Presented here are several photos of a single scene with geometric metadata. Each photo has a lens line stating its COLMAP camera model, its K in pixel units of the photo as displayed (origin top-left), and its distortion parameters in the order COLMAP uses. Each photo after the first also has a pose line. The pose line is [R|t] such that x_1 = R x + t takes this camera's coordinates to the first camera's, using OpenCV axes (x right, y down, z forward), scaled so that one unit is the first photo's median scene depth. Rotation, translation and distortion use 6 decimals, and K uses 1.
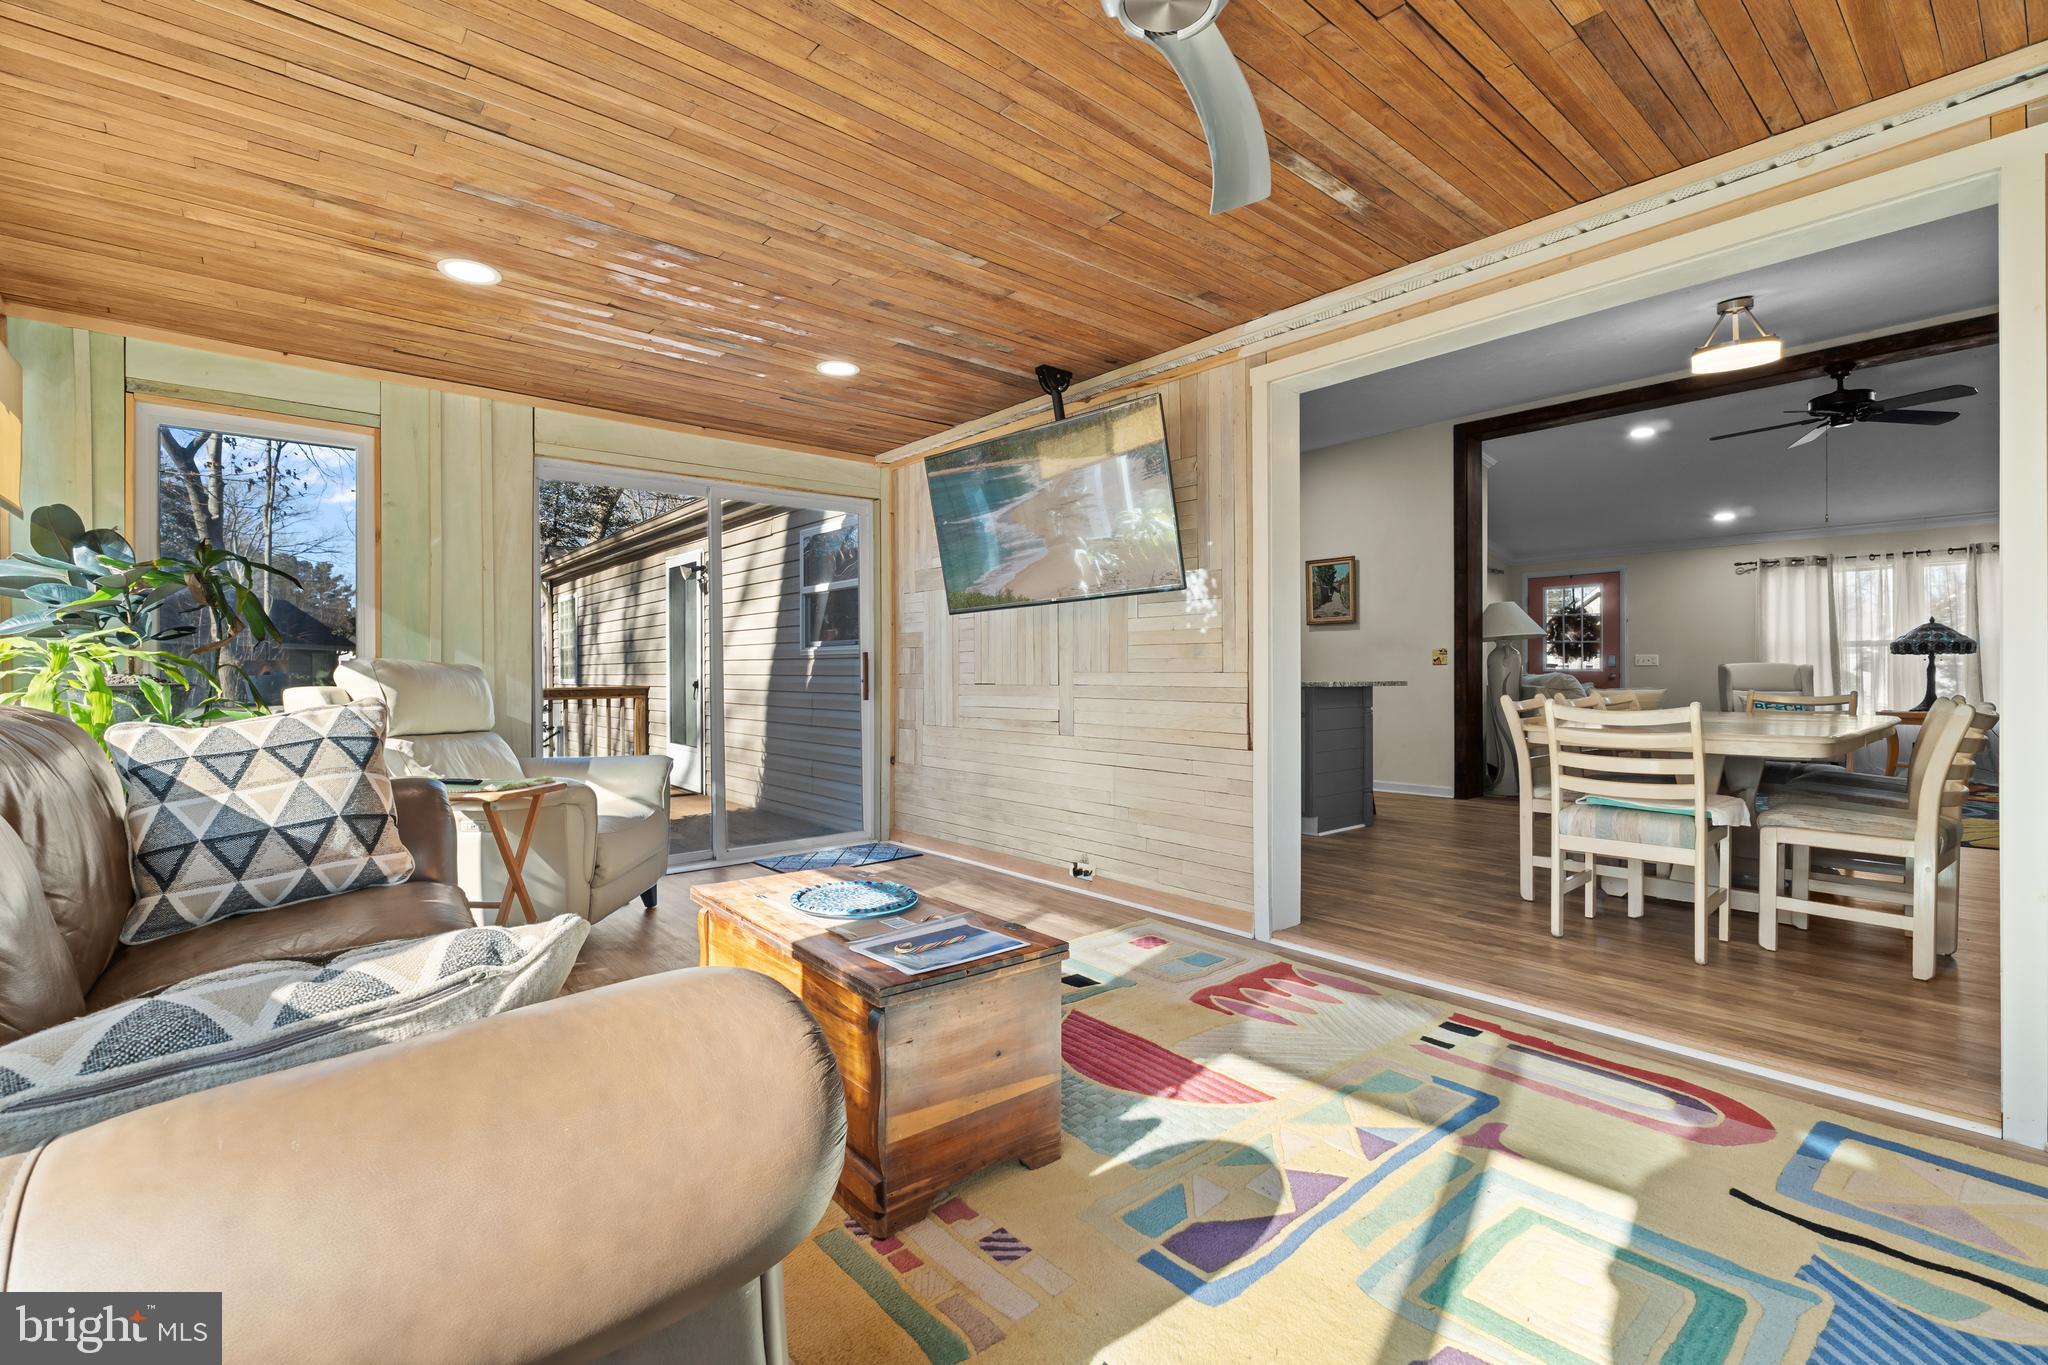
lens RADIAL K [[907.2, 0, 1021.4], [0, 907.2, 672.4], [0, 0, 1]] dist [-0.010749, 0.000150]
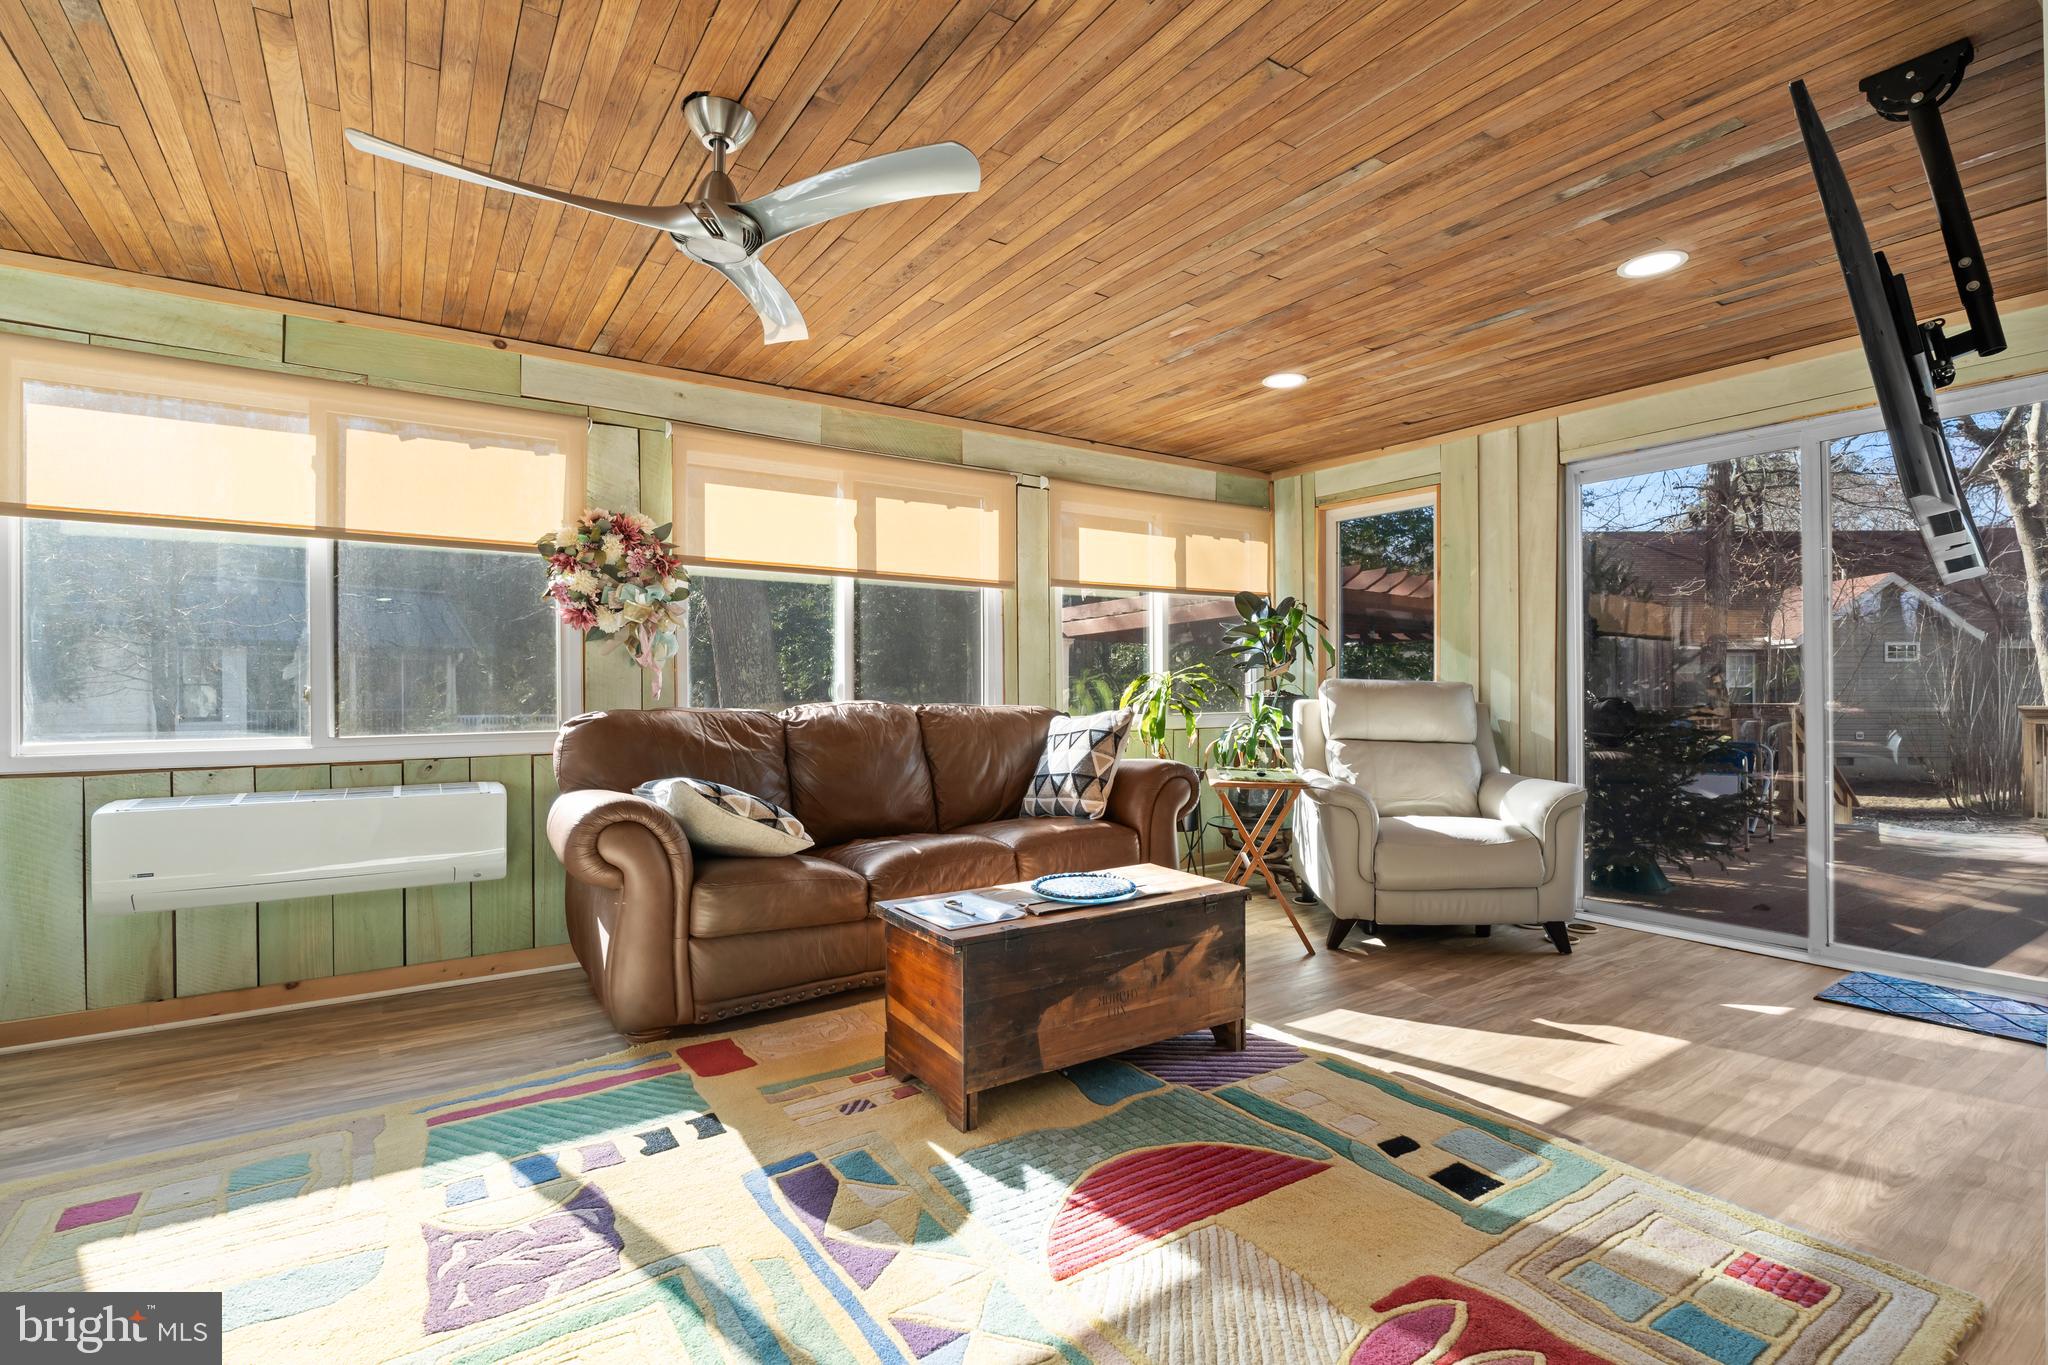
lens RADIAL K [[937.4, 0, 1024.0], [0, 937.4, 682.5], [0, 0, 1]] dist [-0.004230, -0.000628]
pose [[-0.108375, -0.002230, -0.994108, 0.880289], [0.005451, 0.999981, -0.002837, -0.011918], [0.994095, -0.005726, -0.108361, 0.892764]]
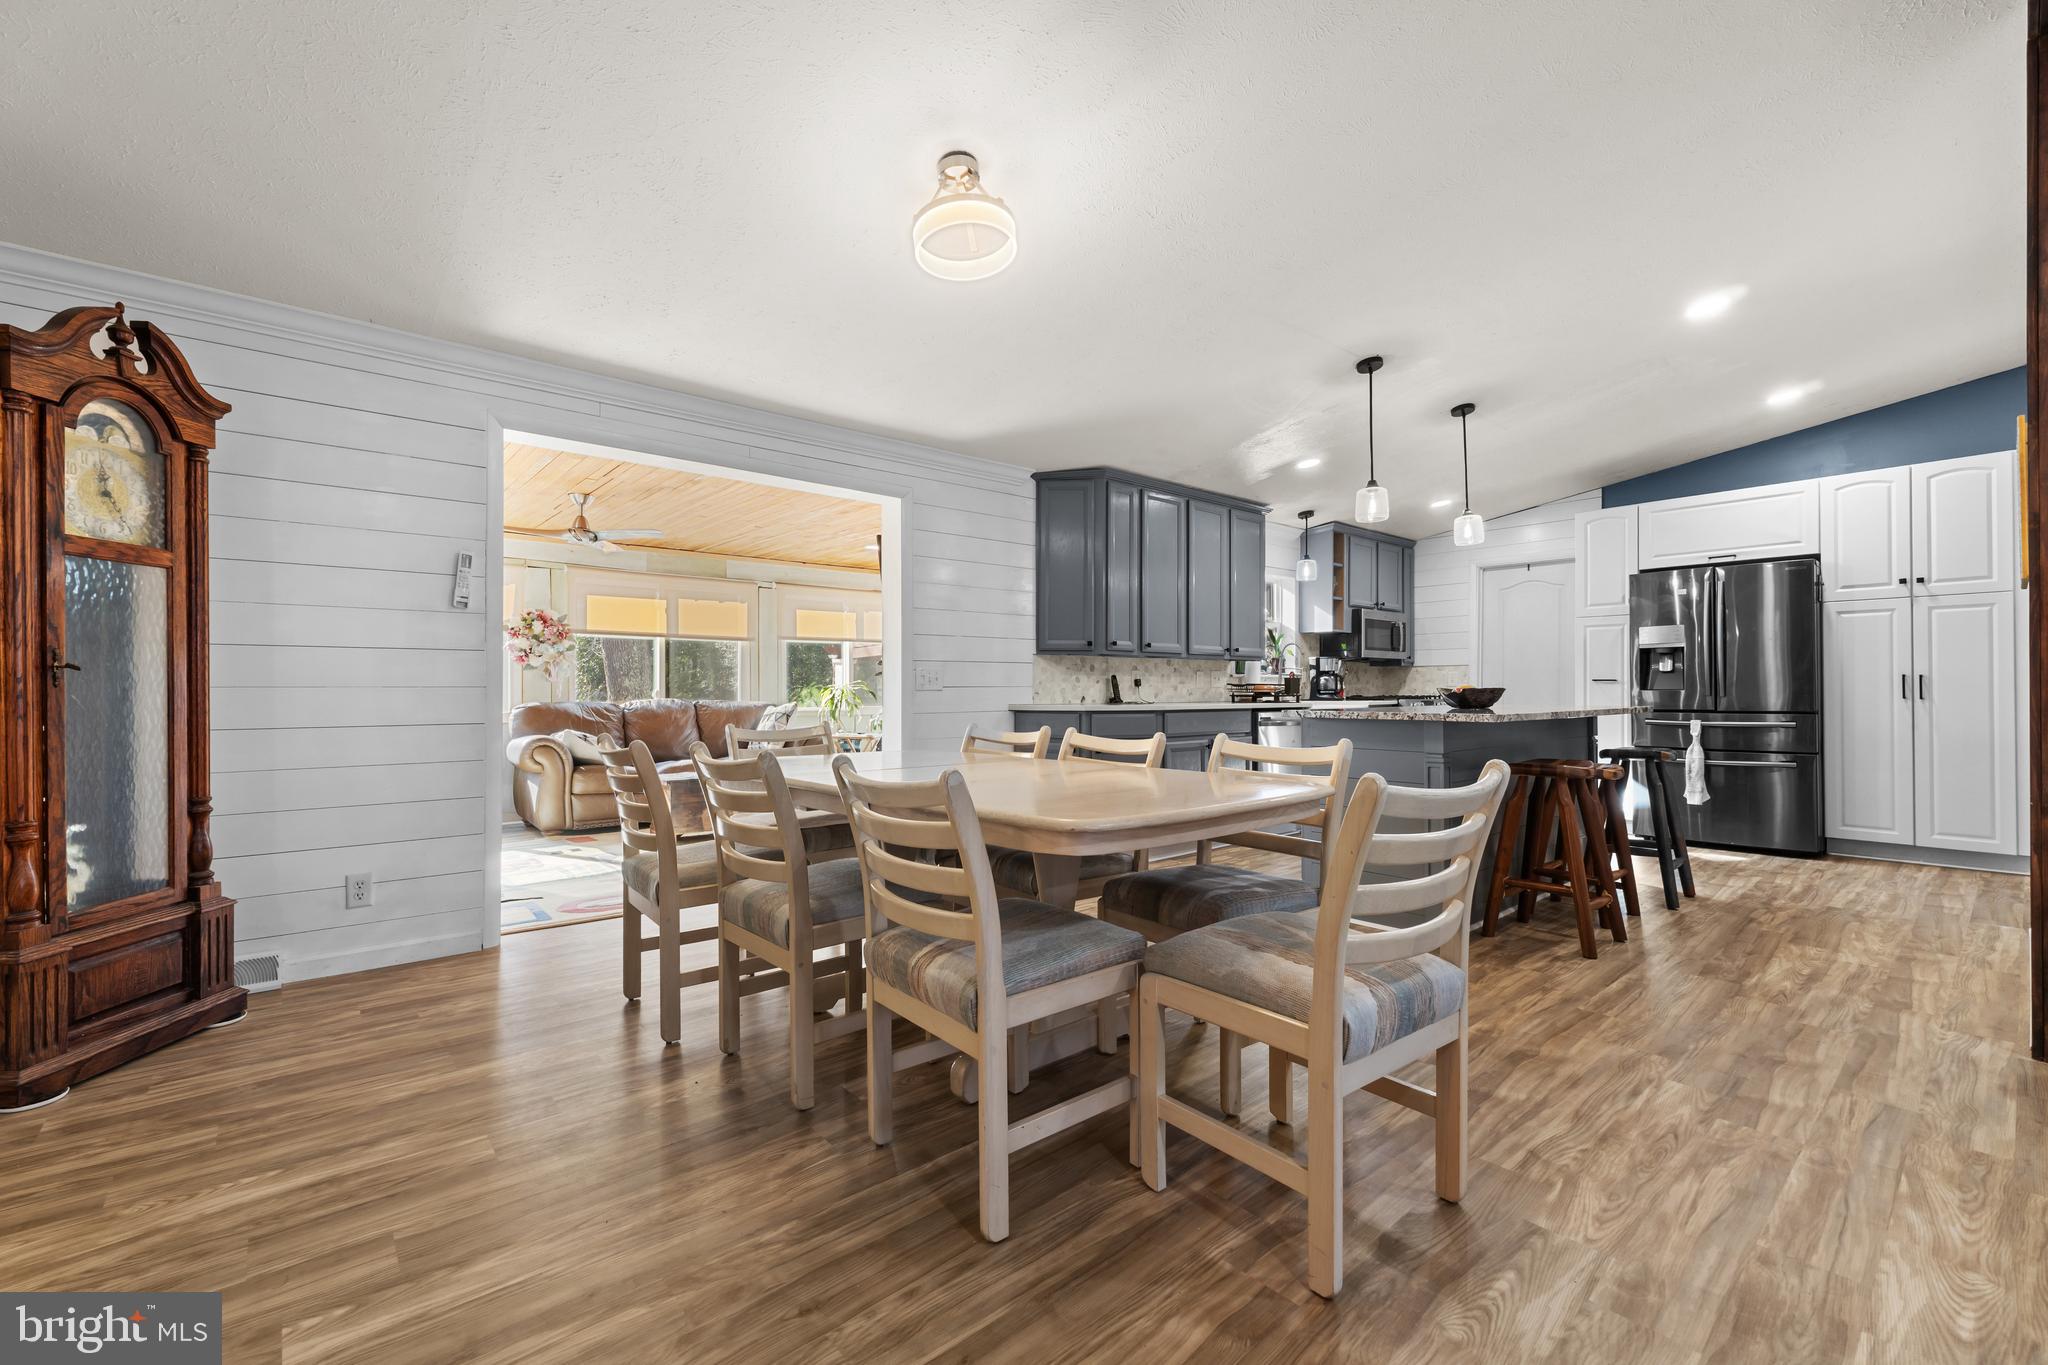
lens RADIAL K [[856.7, 0, 1028.3], [0, 856.7, 681.2], [0, 0, 1]] dist [-0.000413, -0.000462]
pose [[0.014050, -0.009192, -0.999859, 2.305115], [0.003199, 0.999953, -0.009148, -0.016658], [0.999896, -0.003070, 0.014079, 1.656309]]
